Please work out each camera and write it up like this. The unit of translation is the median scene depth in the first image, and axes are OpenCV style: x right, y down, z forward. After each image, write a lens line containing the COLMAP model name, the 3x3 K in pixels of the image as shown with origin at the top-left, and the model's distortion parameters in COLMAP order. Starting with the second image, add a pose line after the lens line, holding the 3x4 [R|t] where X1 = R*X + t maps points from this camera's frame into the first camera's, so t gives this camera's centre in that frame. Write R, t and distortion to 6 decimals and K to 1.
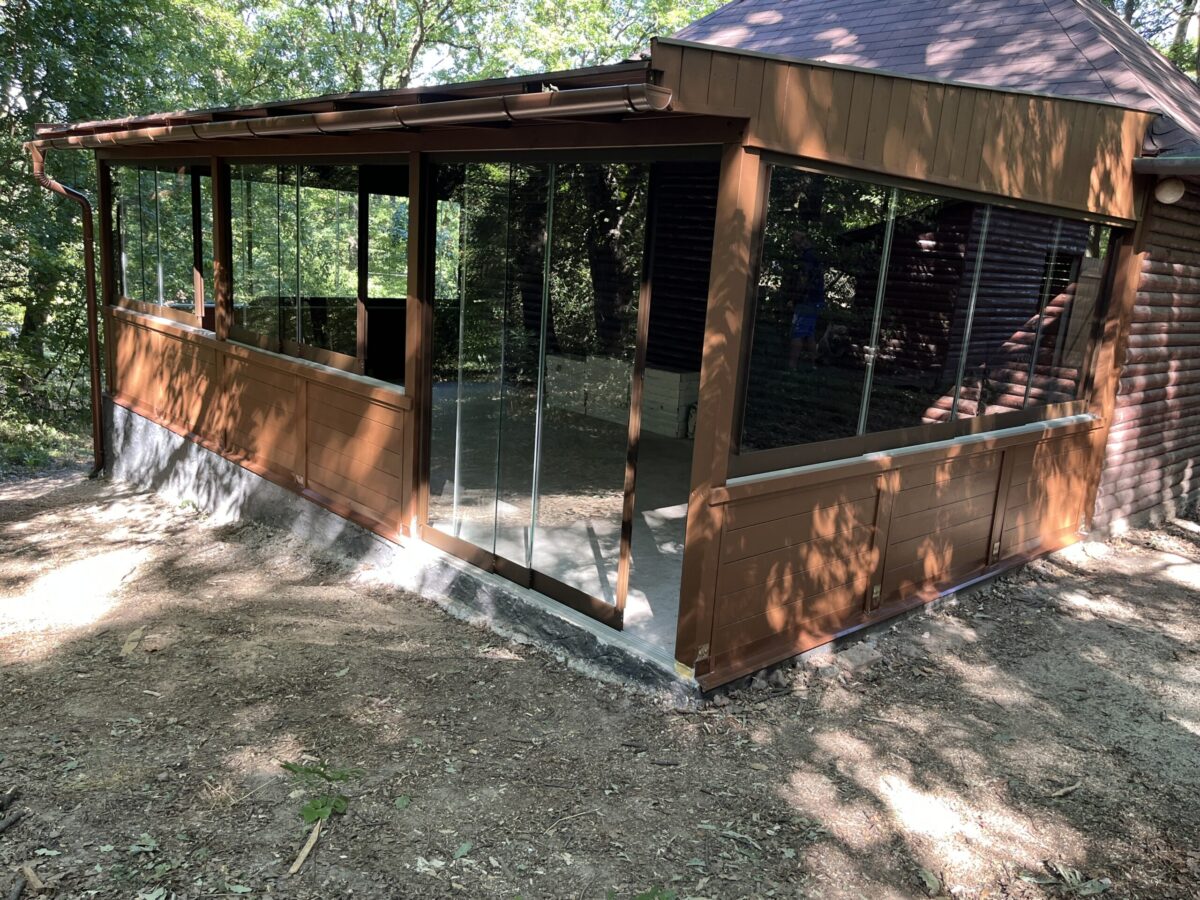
lens RADIAL K [[933.6, 0, 605.7], [0, 933.6, 453.1], [0, 0, 1]] dist [0.037632, -0.037737]
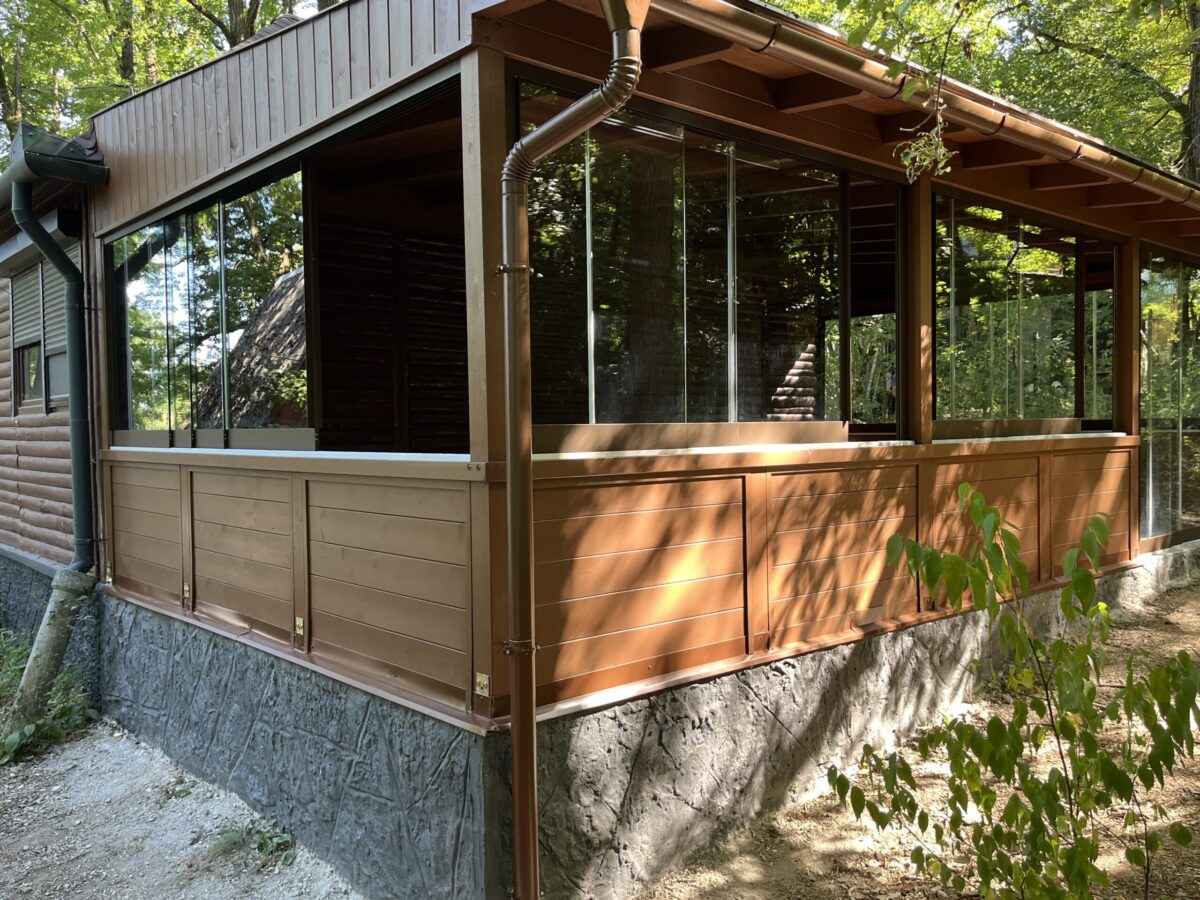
lens RADIAL K [[1001.5, 0, 599.1], [0, 1001.5, 451.2], [0, 0, 1]] dist [0.016958, 0.002331]
pose [[0.034919, -0.095532, 0.994814, -1.234815], [0.230750, 0.969295, 0.084982, -0.250029], [-0.972386, 0.226585, 0.055891, 1.300090]]
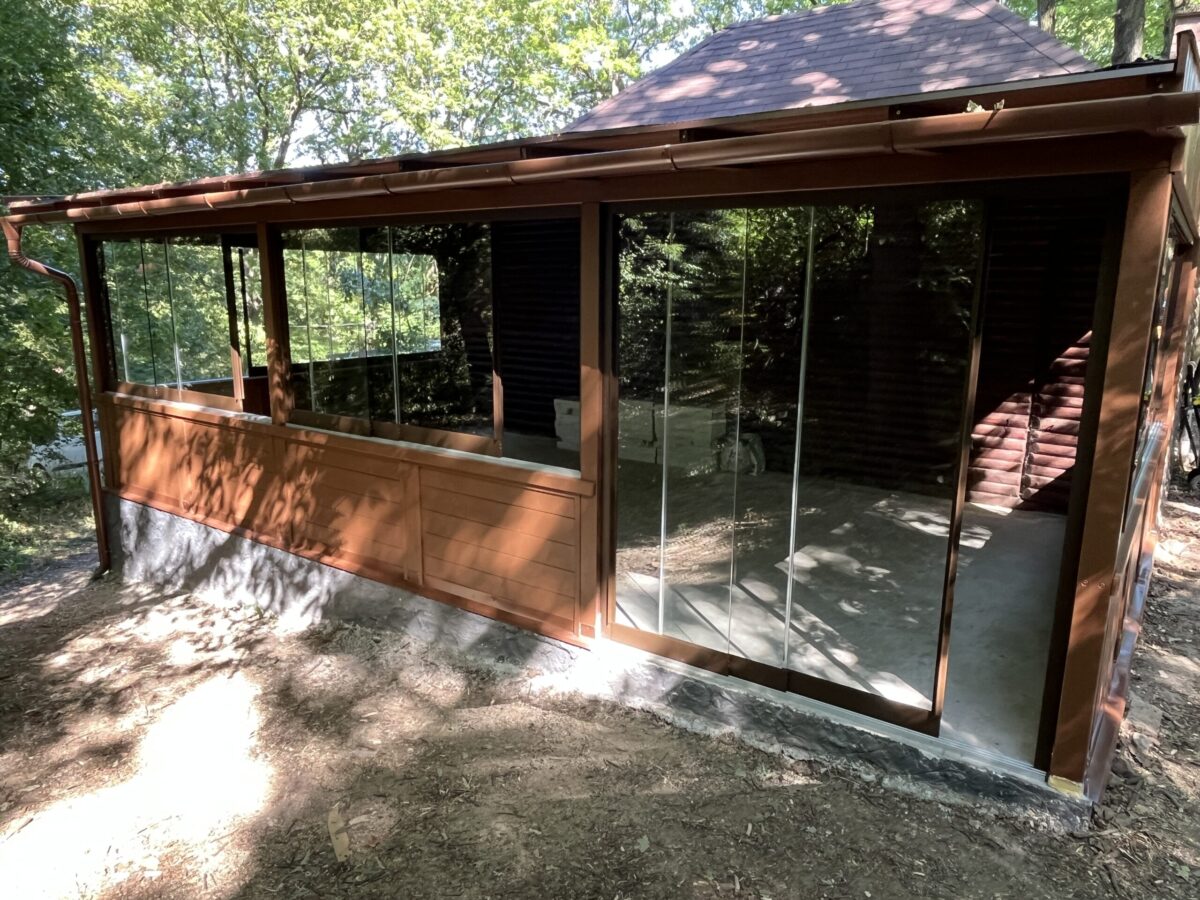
lens RADIAL K [[808.2, 0, 595.3], [0, 808.2, 452.4], [0, 0, 1]] dist [-0.004026, -0.000941]
pose [[0.981841, -0.098196, 0.162311, -0.263491], [0.099339, 0.995053, 0.001078, -0.070720], [-0.161614, 0.015065, 0.986739, 0.205439]]
